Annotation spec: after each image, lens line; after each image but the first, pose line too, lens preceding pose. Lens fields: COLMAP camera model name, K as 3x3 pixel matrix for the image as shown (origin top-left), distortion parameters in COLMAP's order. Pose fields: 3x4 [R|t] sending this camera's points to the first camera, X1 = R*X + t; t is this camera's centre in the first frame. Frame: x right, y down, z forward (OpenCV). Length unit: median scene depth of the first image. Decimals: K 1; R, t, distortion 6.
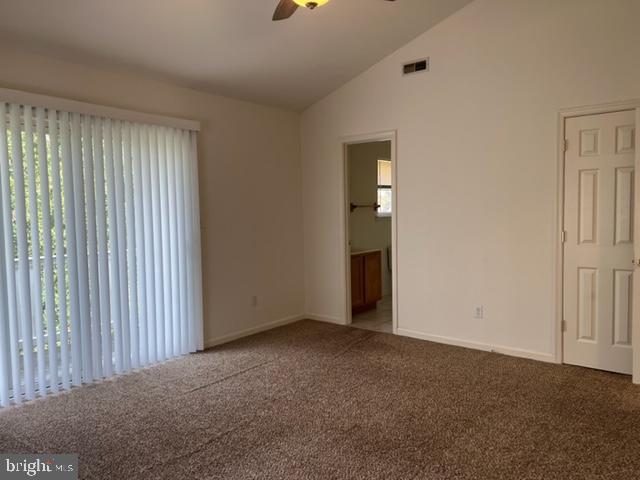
lens RADIAL K [[477.9, 0, 320.0], [0, 477.9, 240.0], [0, 0, 1]] dist [0.055649, 0.002788]
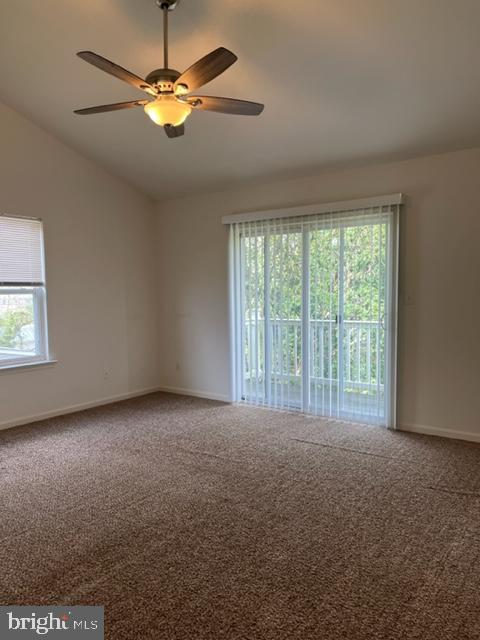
lens RADIAL K [[477.9, 0, 240.0], [0, 477.9, 320.0], [0, 0, 1]] dist [0.055649, 0.002788]
pose [[0.084563, 0.083128, -0.992945, 0.764339], [-0.063593, 0.994933, 0.077879, -0.054687], [0.994387, 0.056558, 0.089421, 0.656862]]
